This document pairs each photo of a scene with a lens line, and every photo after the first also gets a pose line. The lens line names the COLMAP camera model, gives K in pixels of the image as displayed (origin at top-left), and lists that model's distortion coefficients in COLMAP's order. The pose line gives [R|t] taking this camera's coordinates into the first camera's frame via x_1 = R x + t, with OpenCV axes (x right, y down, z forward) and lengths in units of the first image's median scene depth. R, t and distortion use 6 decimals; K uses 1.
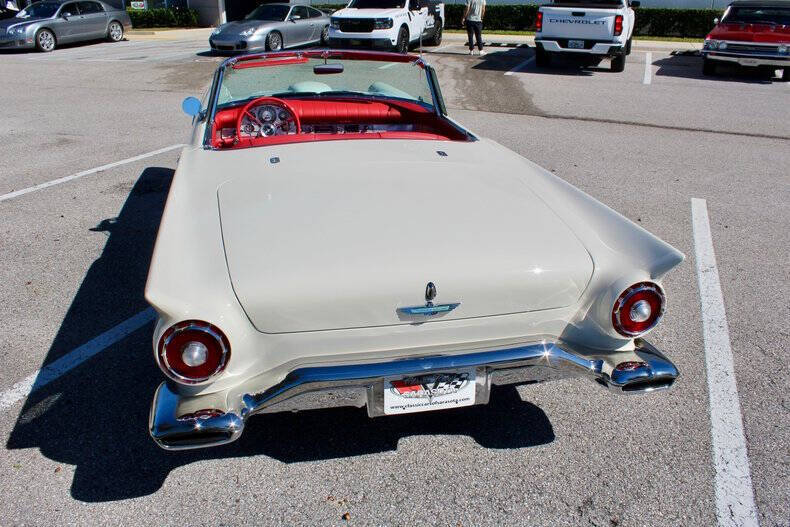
lens RADIAL K [[657.5, 0, 395.0], [0, 657.5, 274.2], [0, 0, 1]] dist [-0.165389, 0.141054]
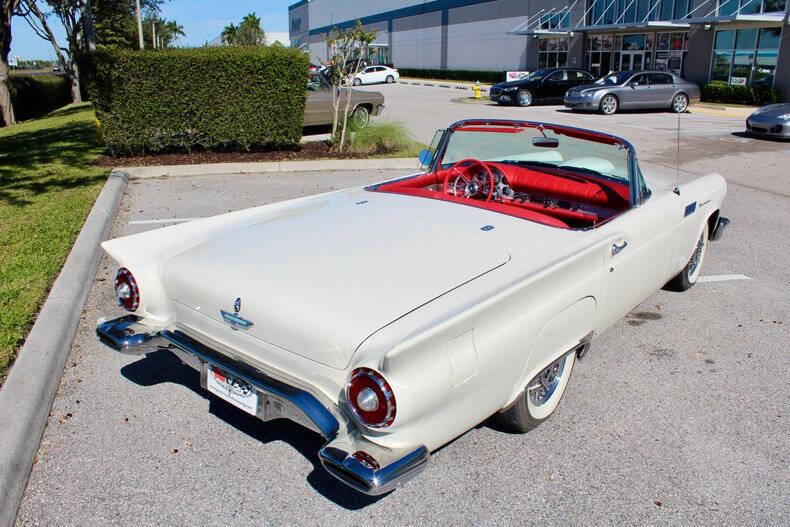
lens RADIAL K [[657.5, 0, 395.0], [0, 657.5, 274.2], [0, 0, 1]] dist [-0.165389, 0.141054]
pose [[0.622427, 0.248529, -0.742171, 0.542709], [-0.323988, 0.945003, 0.044736, -0.085787], [0.712472, 0.212609, 0.668716, 0.182677]]
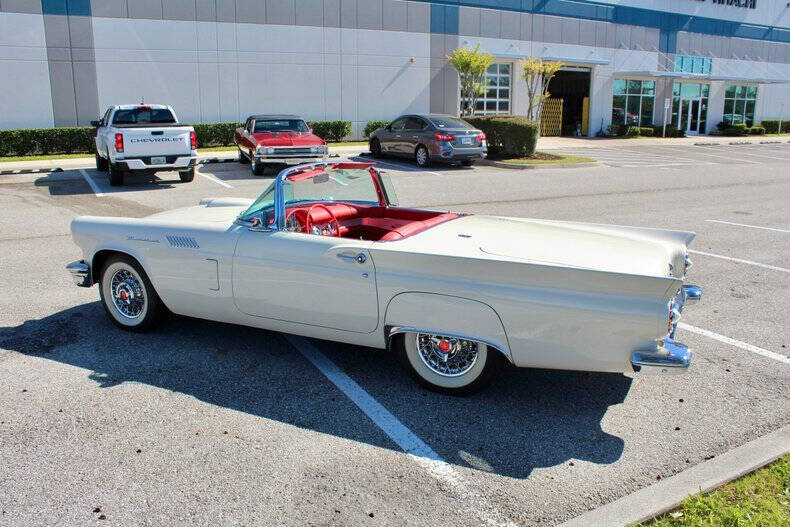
lens RADIAL K [[657.5, 0, 395.0], [0, 657.5, 274.2], [0, 0, 1]] dist [-0.165389, 0.141054]
pose [[0.643379, -0.187650, 0.742194, -0.906027], [0.310312, 0.950200, -0.028757, -0.074411], [-0.699836, 0.248813, 0.669568, 0.145695]]
